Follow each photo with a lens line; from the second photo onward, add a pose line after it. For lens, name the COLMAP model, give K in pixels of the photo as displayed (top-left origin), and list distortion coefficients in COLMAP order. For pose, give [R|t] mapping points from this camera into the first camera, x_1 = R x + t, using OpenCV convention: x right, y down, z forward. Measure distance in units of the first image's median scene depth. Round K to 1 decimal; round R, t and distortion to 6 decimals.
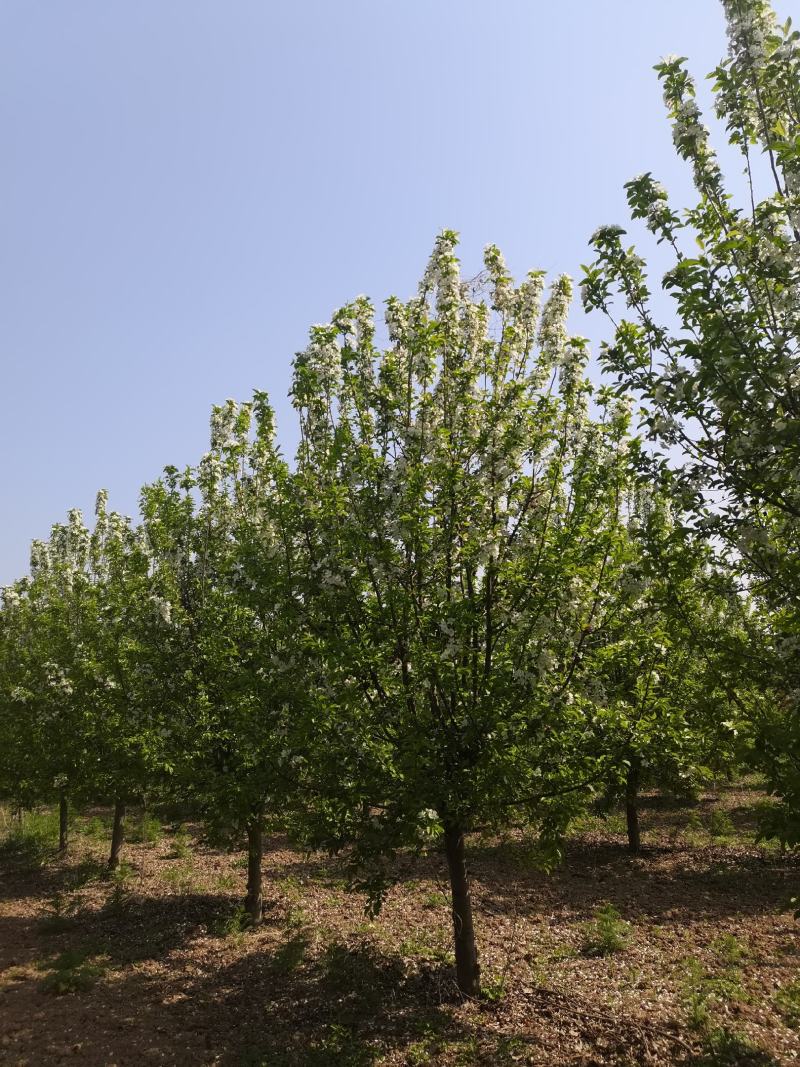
lens RADIAL K [[746.0, 0, 400.0], [0, 746.0, 533.5], [0, 0, 1]] dist [-0.002149, 0.002271]
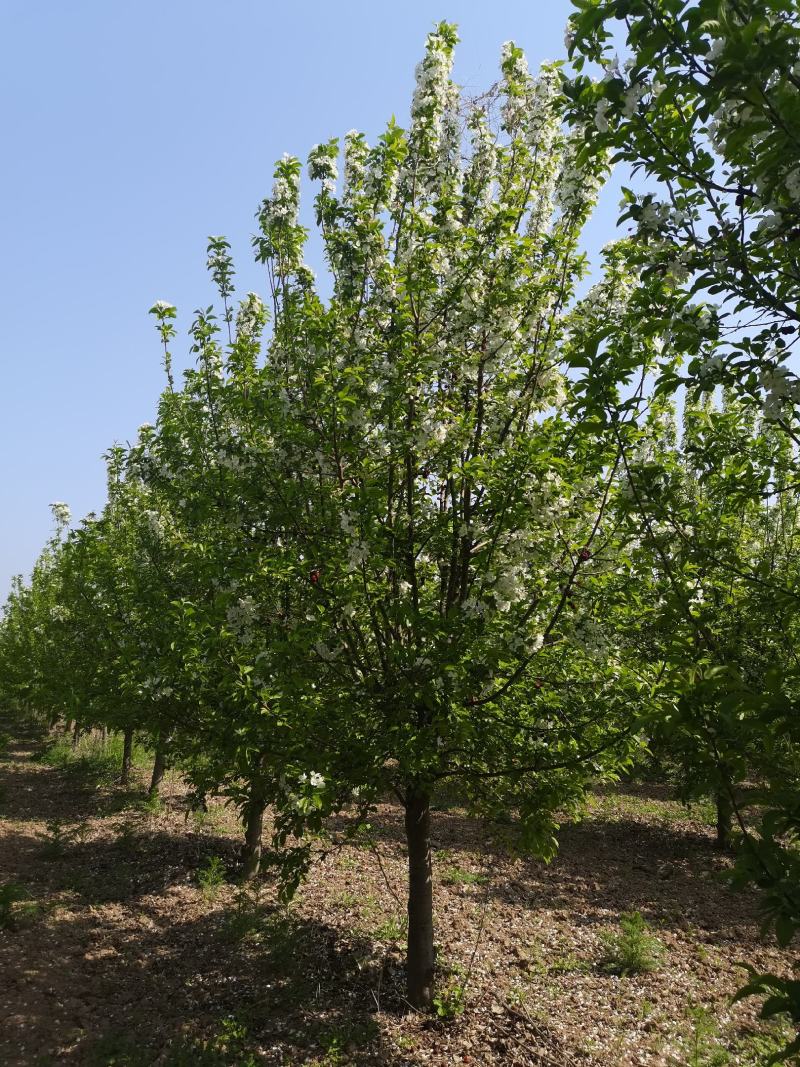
lens RADIAL K [[763.7, 0, 400.0], [0, 763.7, 533.5], [0, 0, 1]] dist [0.008087, 0.007654]
pose [[0.984721, 0.053733, -0.165641, 0.158964], [-0.043993, 0.997111, 0.061923, 0.056919], [0.168490, -0.053690, 0.984240, 0.186822]]
